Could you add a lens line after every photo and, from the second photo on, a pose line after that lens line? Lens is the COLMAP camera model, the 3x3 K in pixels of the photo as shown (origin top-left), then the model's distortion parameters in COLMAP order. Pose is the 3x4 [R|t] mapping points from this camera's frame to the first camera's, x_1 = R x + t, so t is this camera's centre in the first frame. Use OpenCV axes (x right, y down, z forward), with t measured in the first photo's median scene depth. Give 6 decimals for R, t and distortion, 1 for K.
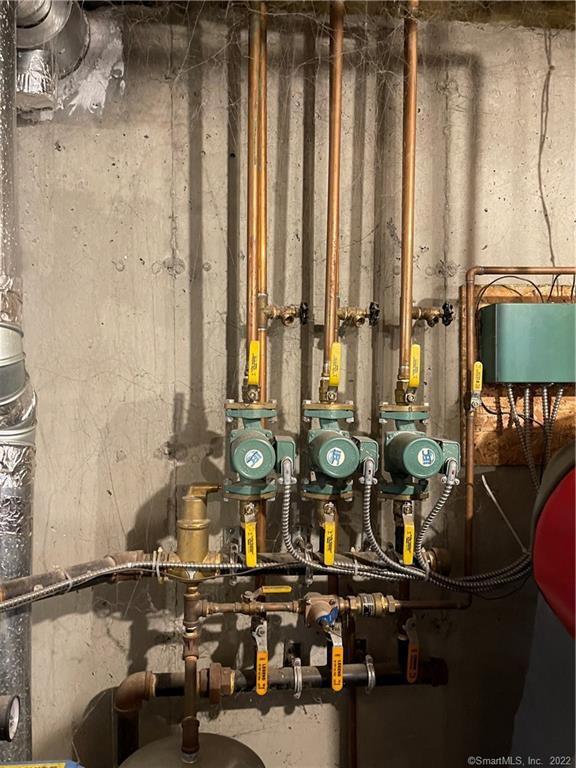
lens RADIAL K [[582.3, 0, 288.2], [0, 582.3, 387.9], [0, 0, 1]] dist [0.067094, -0.100599]
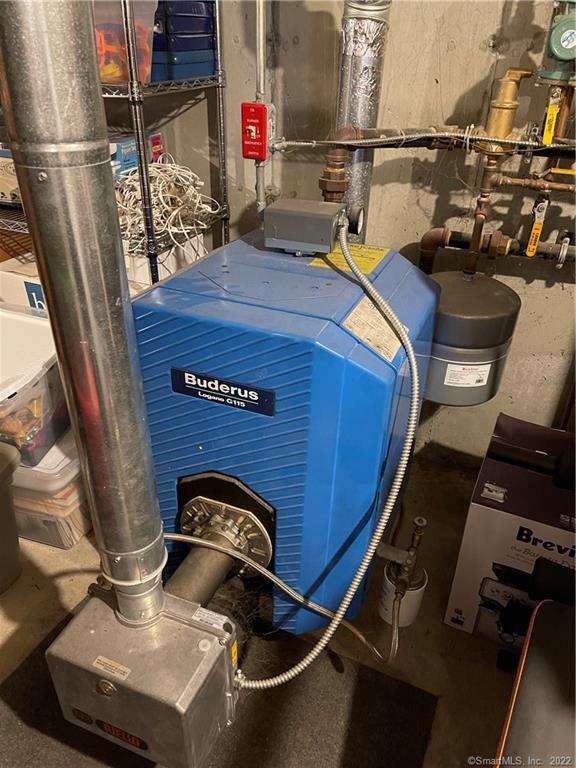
lens RADIAL K [[582.3, 0, 288.2], [0, 582.3, 387.9], [0, 0, 1]] dist [0.067094, -0.100599]
pose [[0.880306, 0.260506, -0.396481, 0.069460], [-0.022835, 0.858041, 0.513073, 0.106655], [0.473856, -0.442608, 0.761288, -0.341997]]
